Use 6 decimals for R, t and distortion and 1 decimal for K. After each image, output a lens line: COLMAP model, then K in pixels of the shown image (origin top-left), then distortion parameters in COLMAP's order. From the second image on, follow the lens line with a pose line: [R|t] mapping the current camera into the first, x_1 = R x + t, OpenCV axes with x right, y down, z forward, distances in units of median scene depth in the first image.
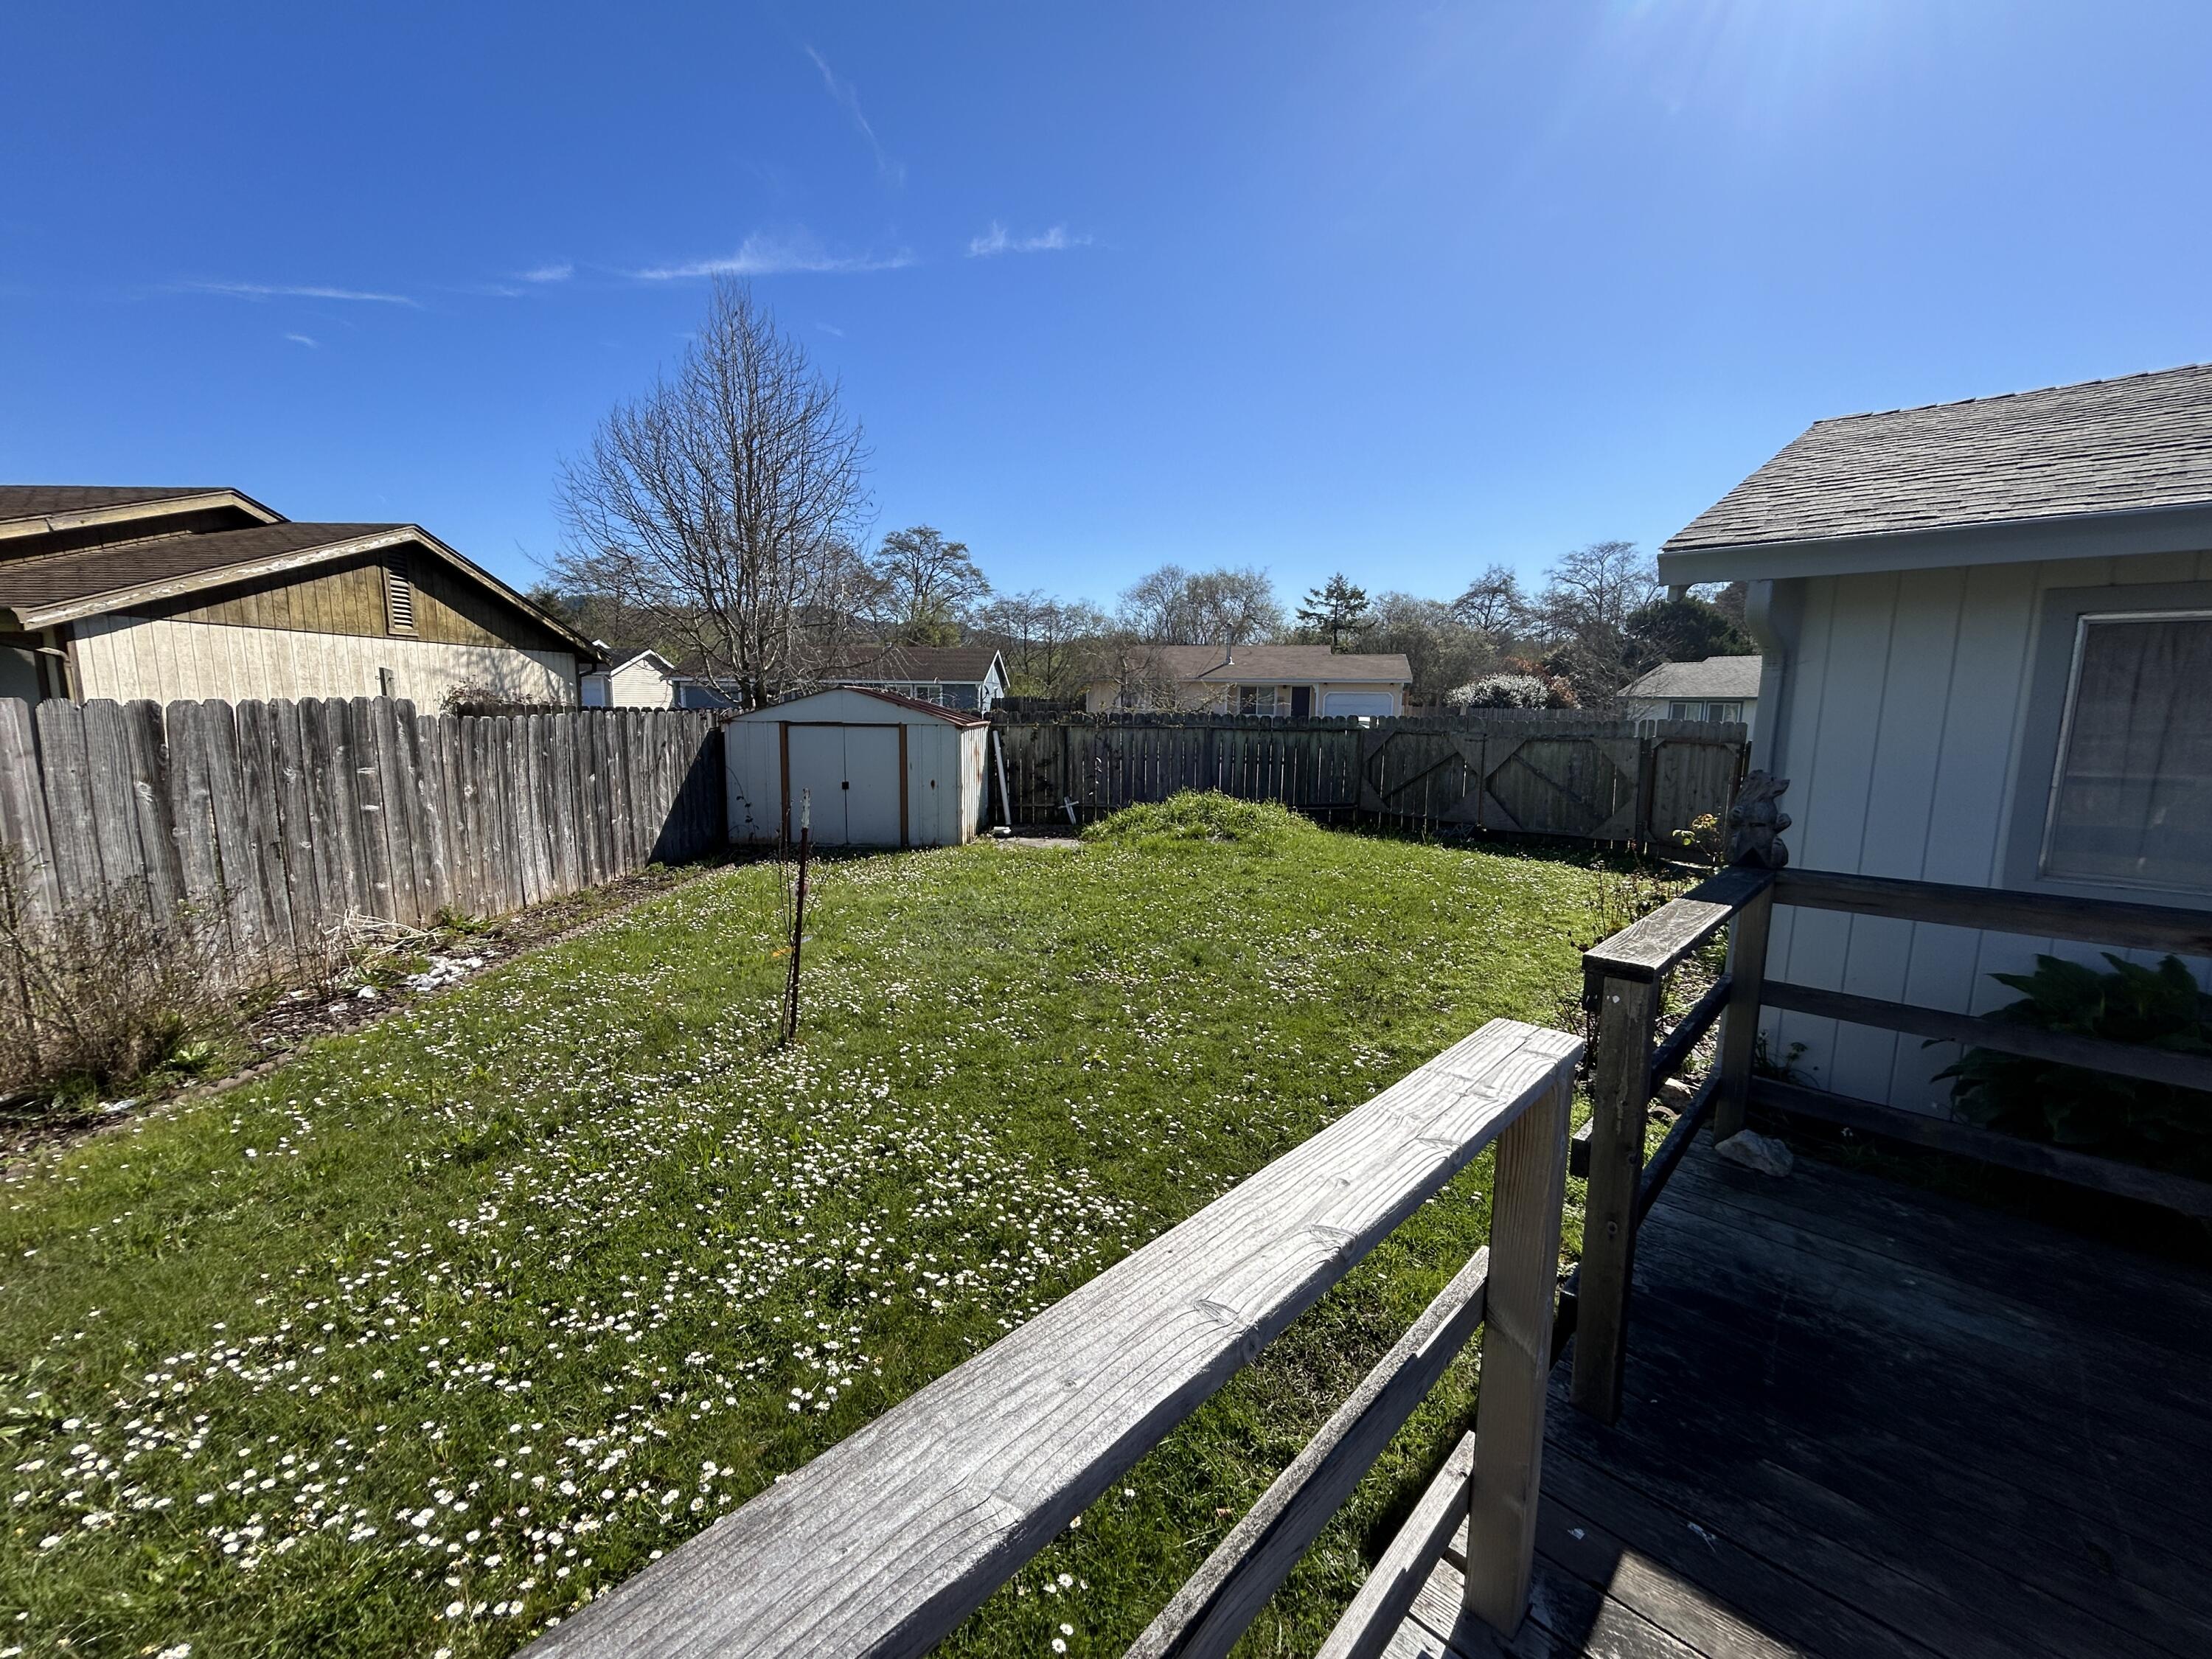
lens RADIAL K [[895.9, 0, 1108.4], [0, 895.9, 833.6], [0, 0, 1]] dist [-0.002466, 0.000001]
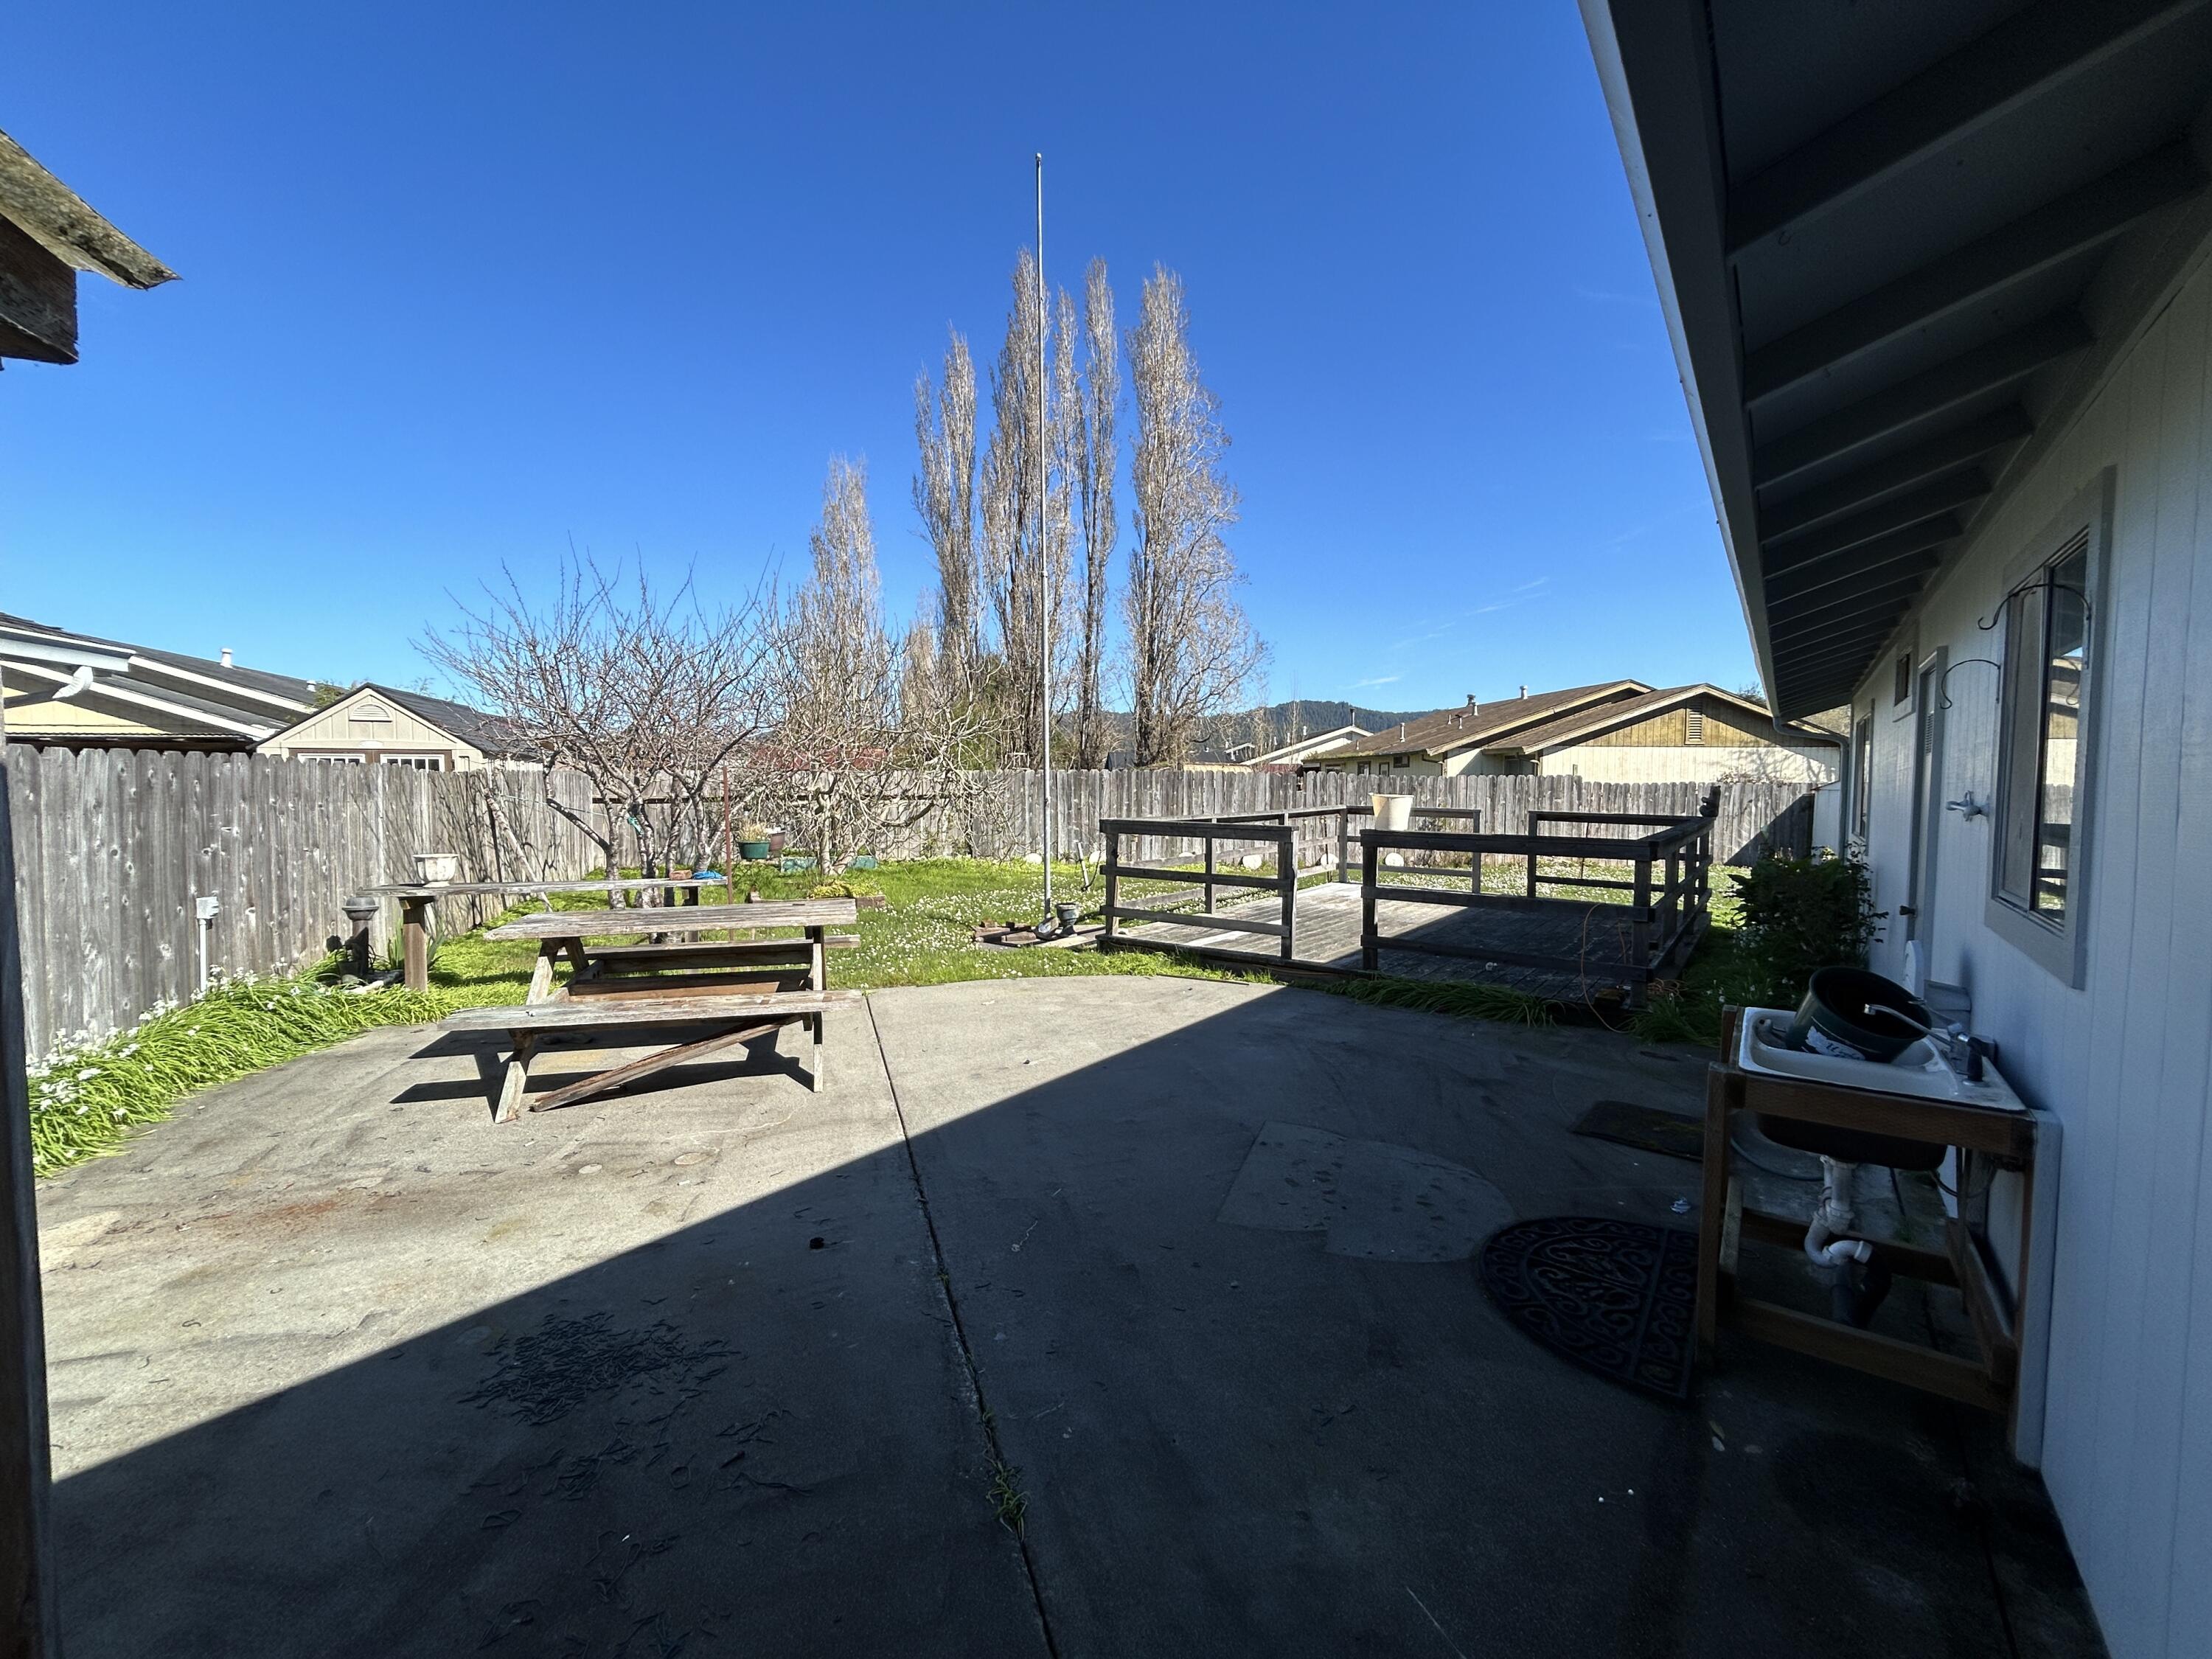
lens RADIAL K [[895.9, 0, 1108.4], [0, 895.9, 833.6], [0, 0, 1]] dist [-0.002466, 0.000001]
pose [[0.103023, 0.044885, -0.993666, 0.927658], [-0.146300, 0.988800, 0.029497, 0.079215], [0.983861, 0.142334, 0.108436, -0.348017]]
